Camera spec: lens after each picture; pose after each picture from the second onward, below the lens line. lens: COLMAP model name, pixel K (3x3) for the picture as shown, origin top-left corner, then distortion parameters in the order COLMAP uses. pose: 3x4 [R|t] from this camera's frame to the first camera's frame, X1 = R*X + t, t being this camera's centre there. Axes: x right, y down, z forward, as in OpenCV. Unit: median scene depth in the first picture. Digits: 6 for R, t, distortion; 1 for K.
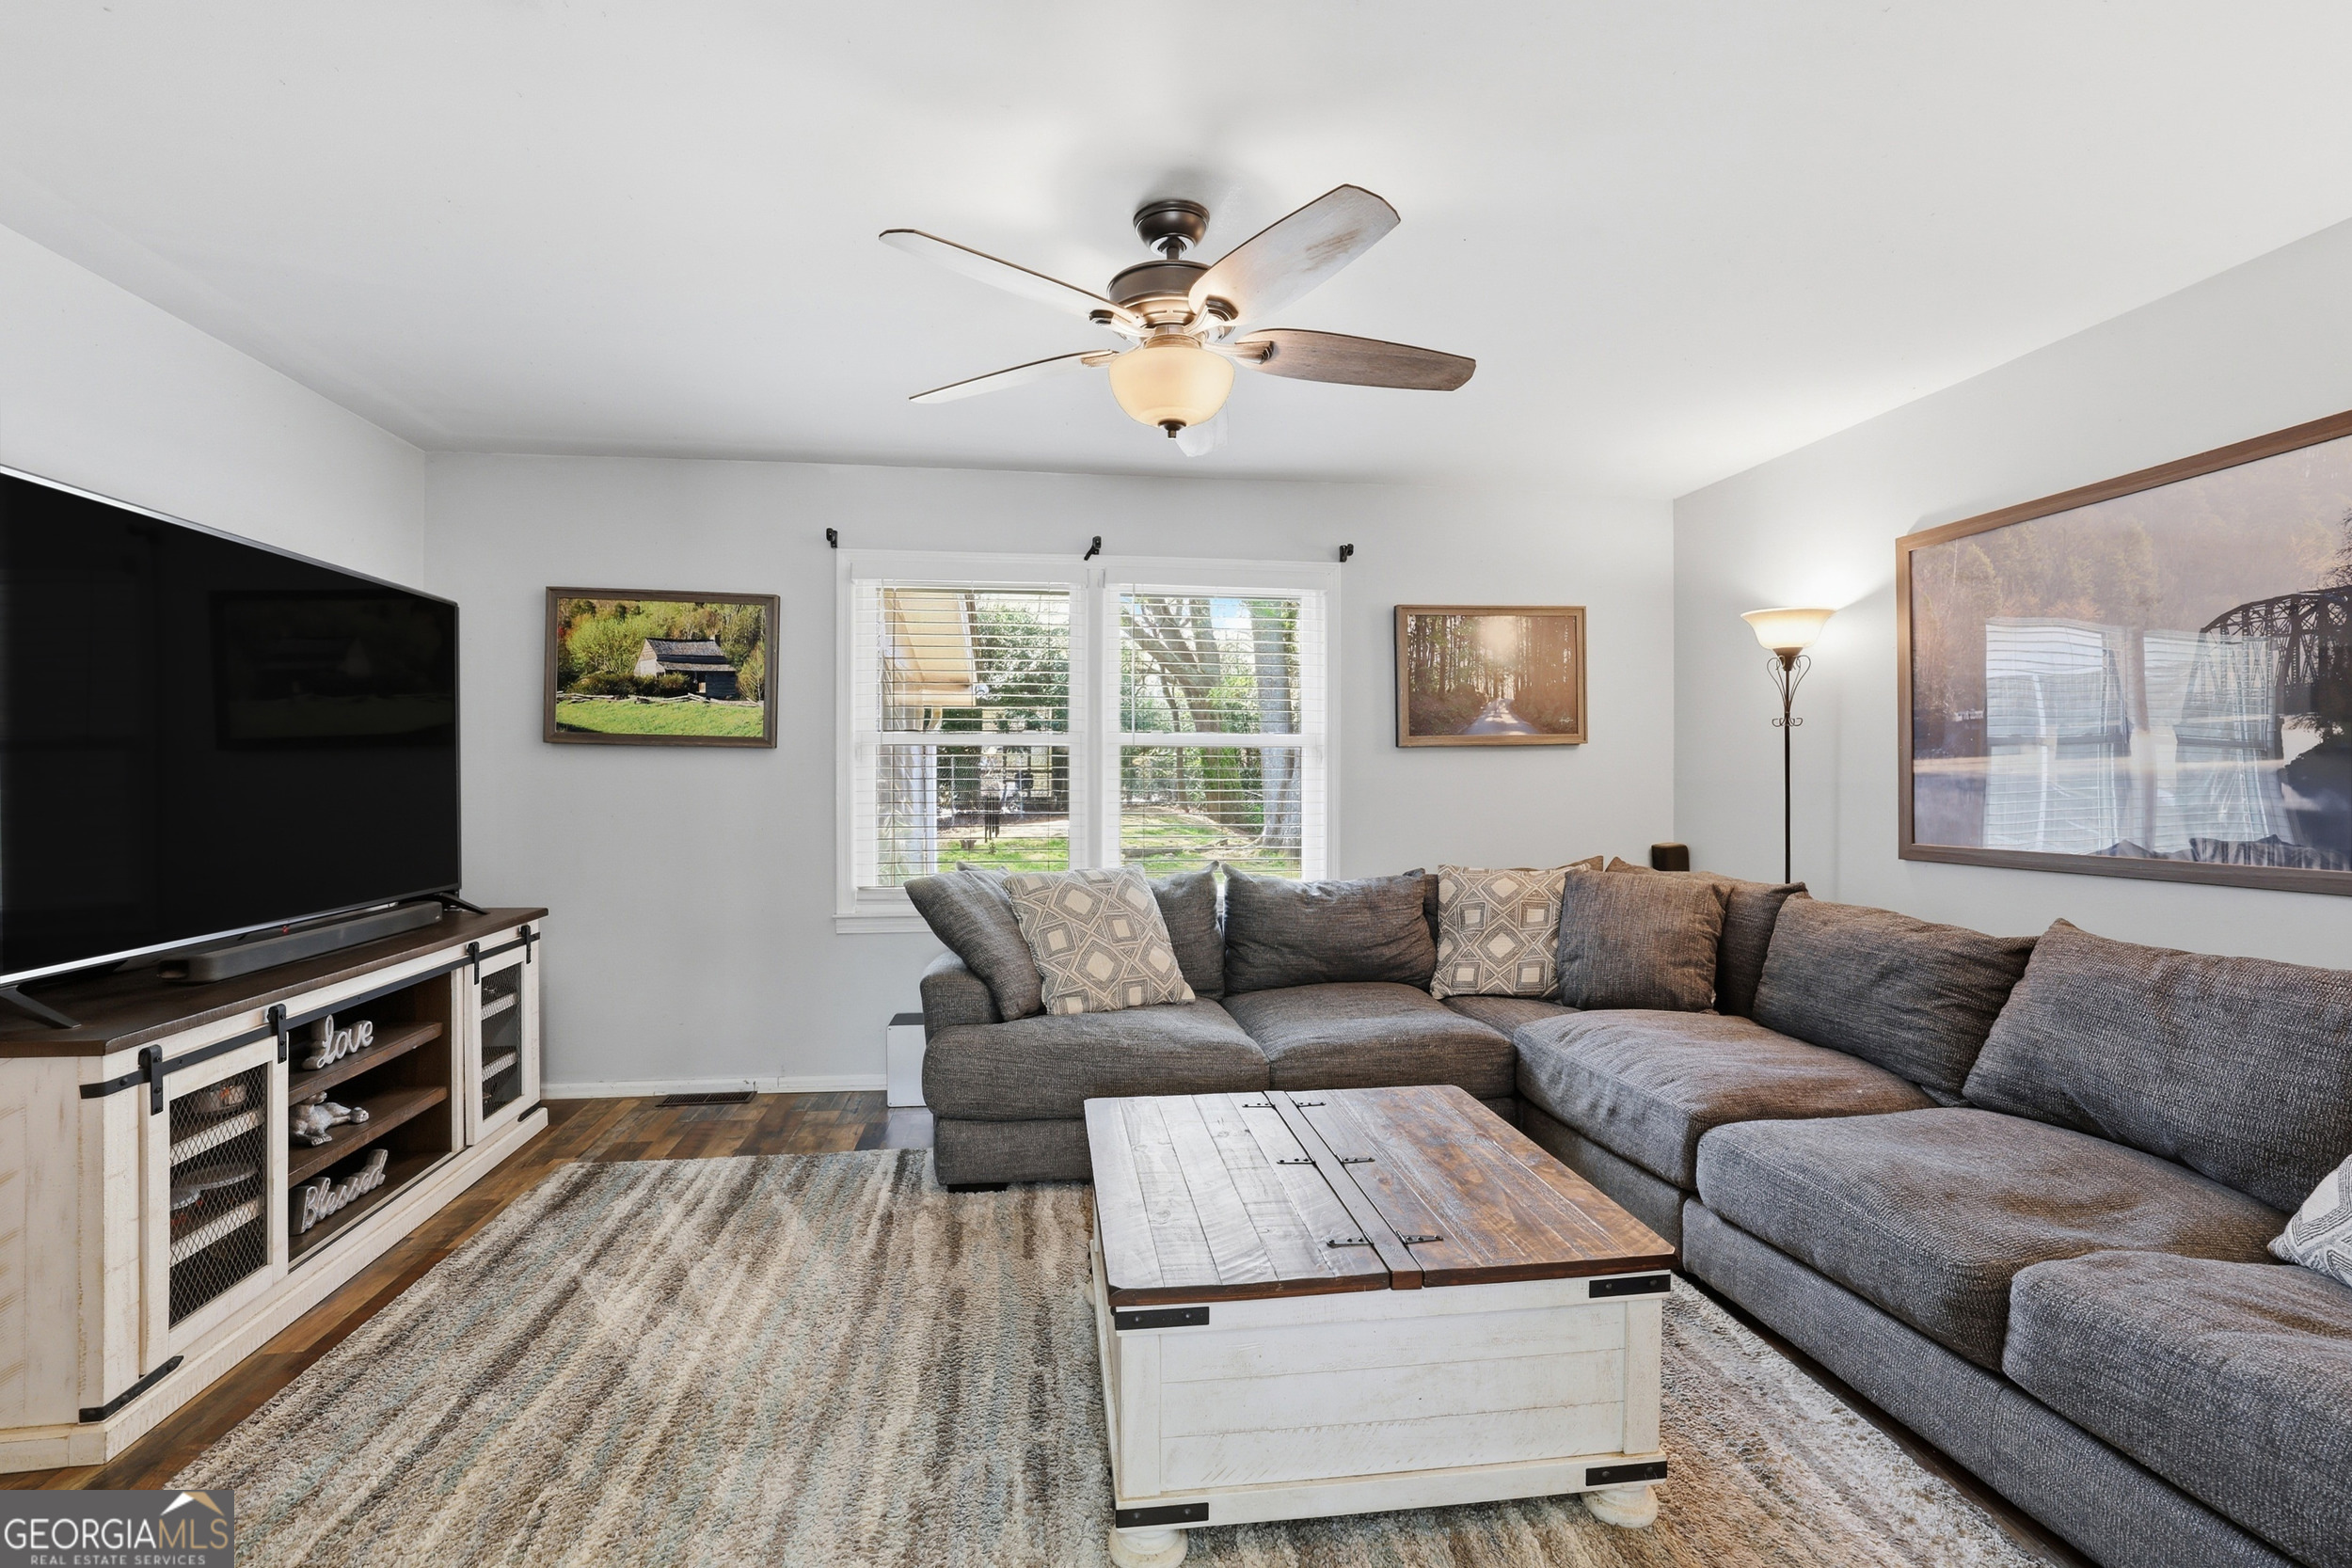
lens RADIAL K [[1012.7, 0, 1166.3], [0, 1012.7, 781.7], [0, 0, 1]] dist [-0.032486, 0.003082]
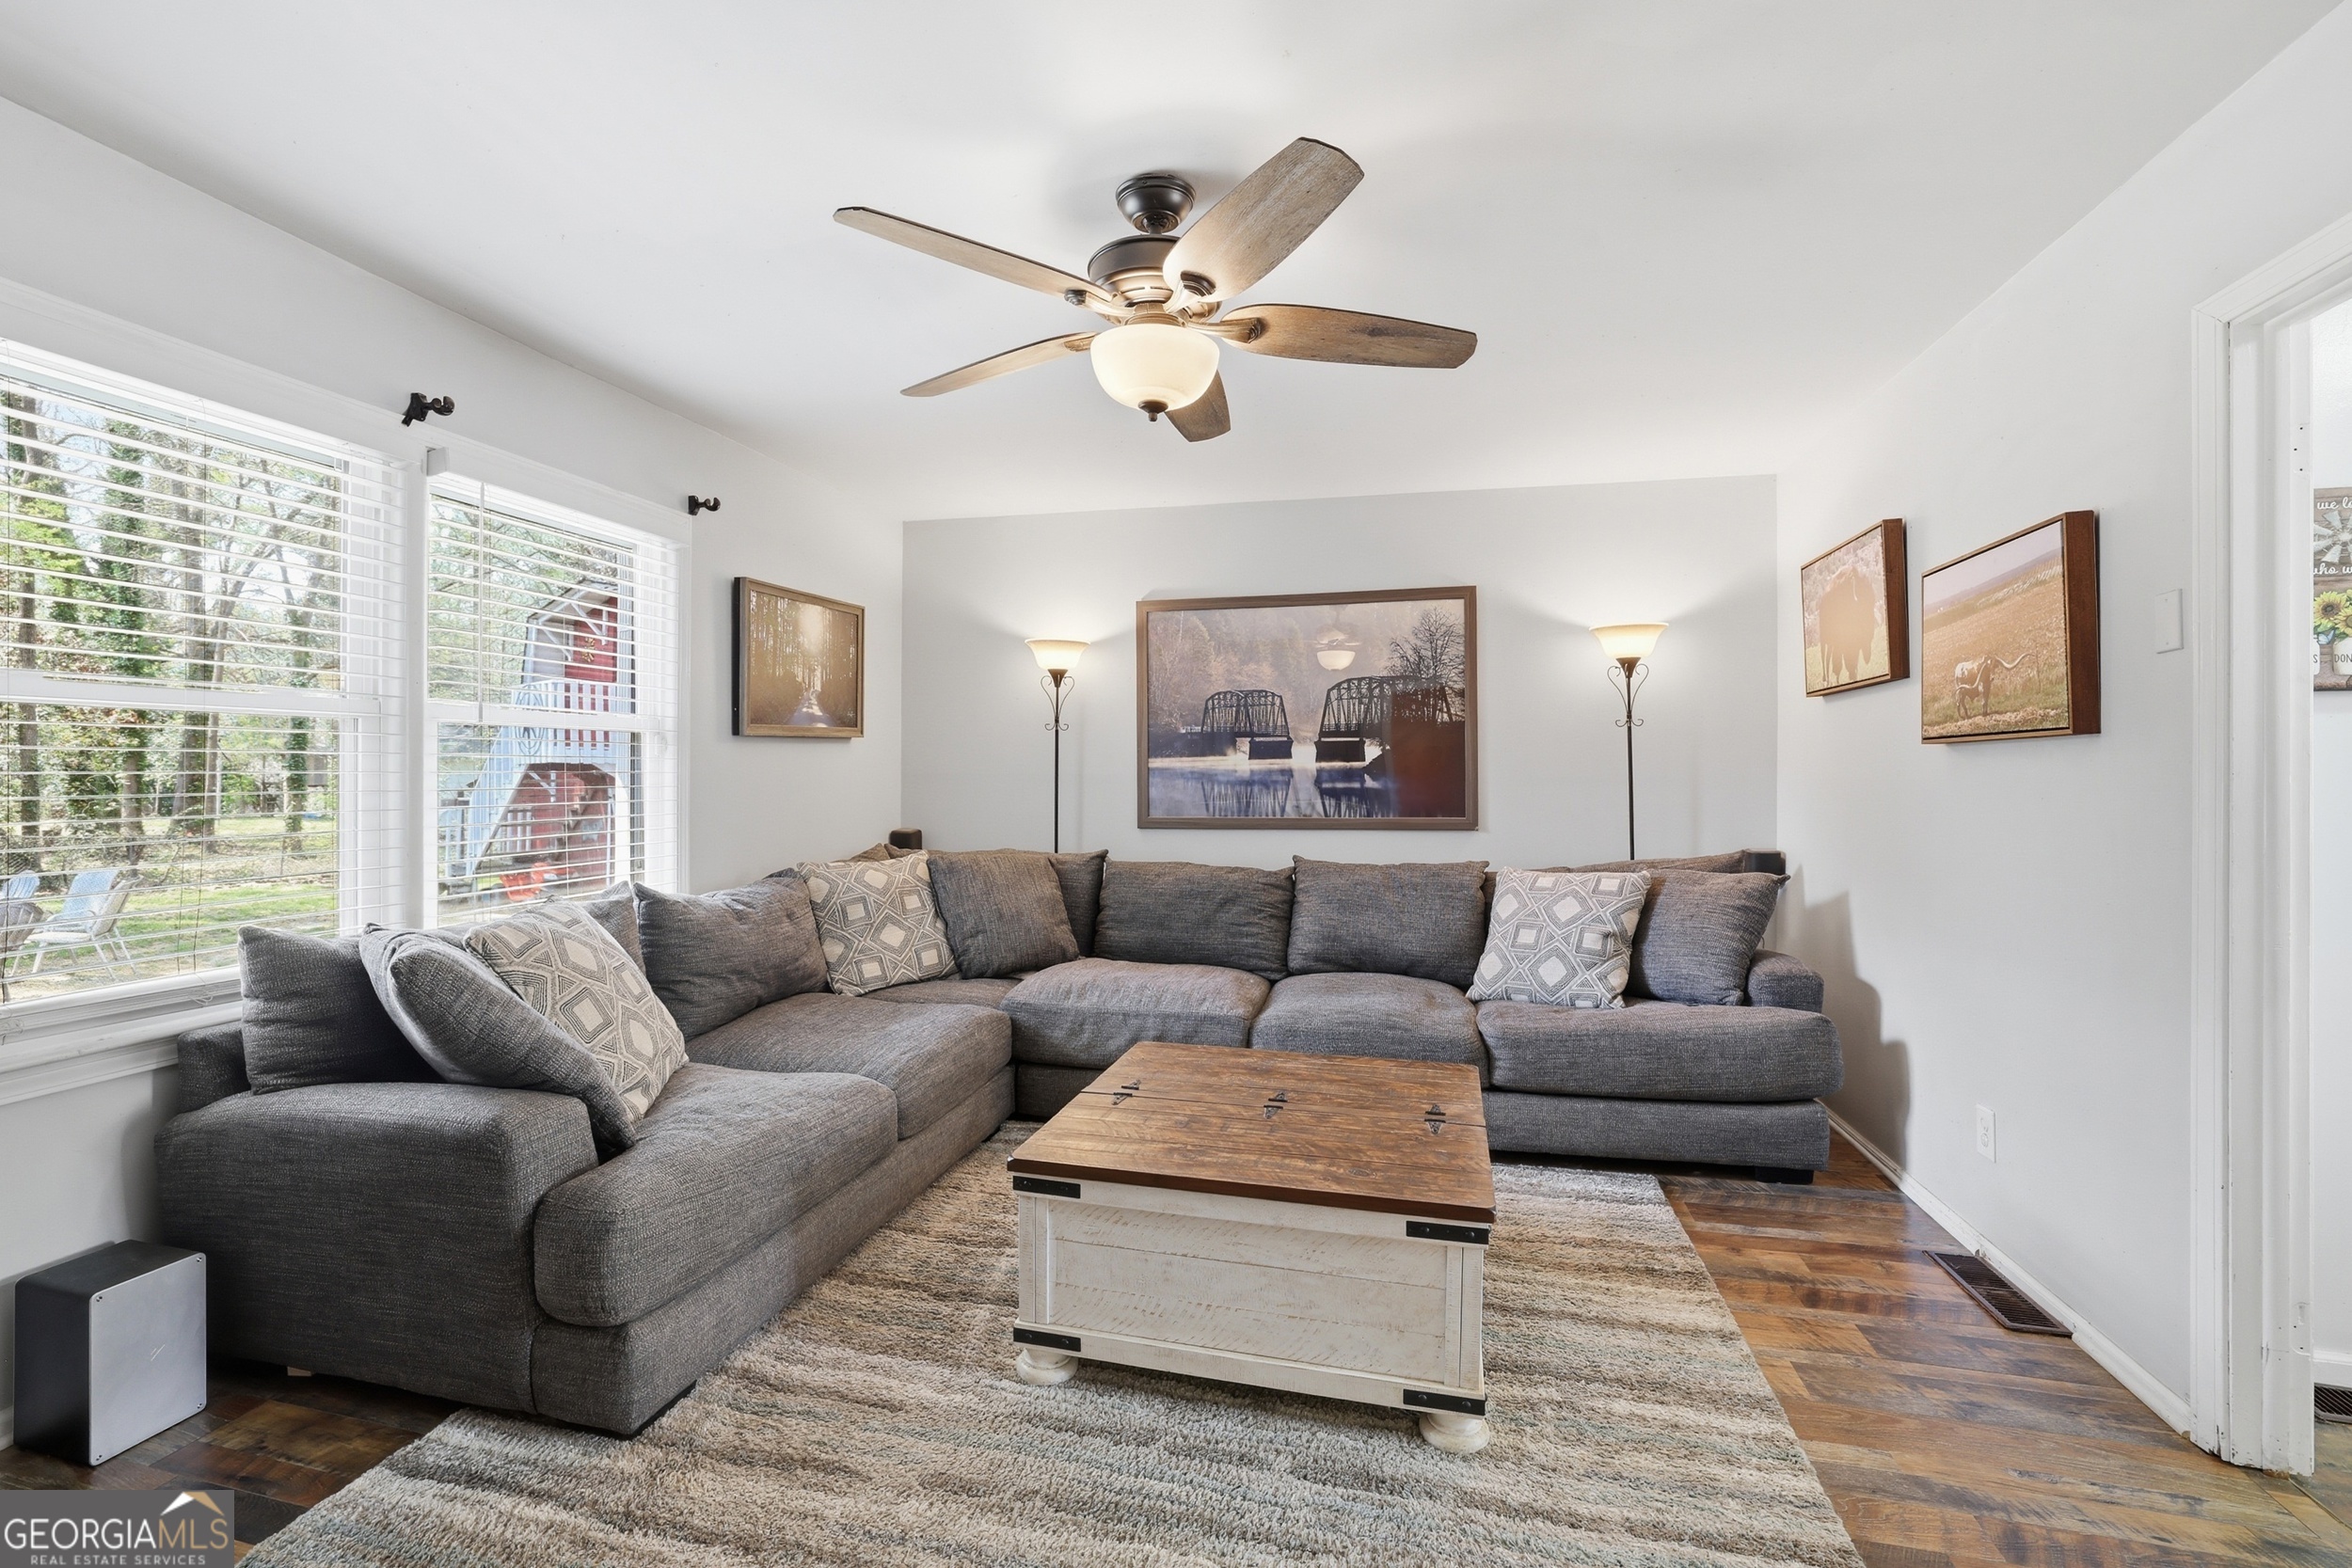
lens RADIAL K [[1012.7, 0, 1167.7], [0, 1012.7, 777.1], [0, 0, 1]] dist [-0.032486, 0.003082]
pose [[0.380725, -0.005597, 0.924671, -0.569256], [0.001254, 0.999984, 0.005536, -0.002992], [-0.924687, -0.000949, 0.380726, 0.403174]]
